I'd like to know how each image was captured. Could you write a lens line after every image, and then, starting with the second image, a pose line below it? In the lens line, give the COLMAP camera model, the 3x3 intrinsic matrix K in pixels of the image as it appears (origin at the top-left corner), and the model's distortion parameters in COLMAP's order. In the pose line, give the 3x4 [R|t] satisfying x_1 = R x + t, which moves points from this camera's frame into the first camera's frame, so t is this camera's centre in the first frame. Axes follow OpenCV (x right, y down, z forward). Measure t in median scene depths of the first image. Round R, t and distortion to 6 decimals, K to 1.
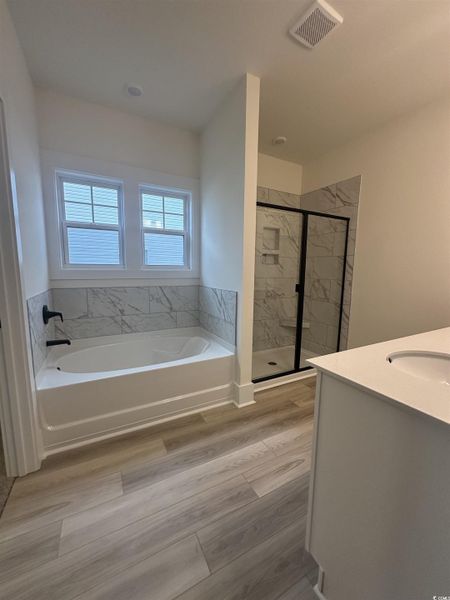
lens RADIAL K [[239.2, 0, 224.7], [0, 239.2, 301.3], [0, 0, 1]] dist [-0.001640, -0.000309]
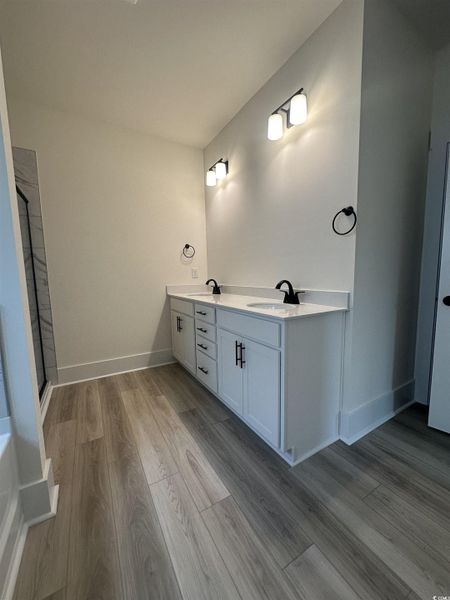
lens RADIAL K [[239.2, 0, 226.2], [0, 239.2, 297.9], [0, 0, 1]] dist [-0.001640, -0.000309]
pose [[-0.039123, -0.118254, 0.992212, -0.585678], [0.149110, 0.981164, 0.122817, -0.057251], [-0.988046, 0.152754, -0.020753, 0.759191]]
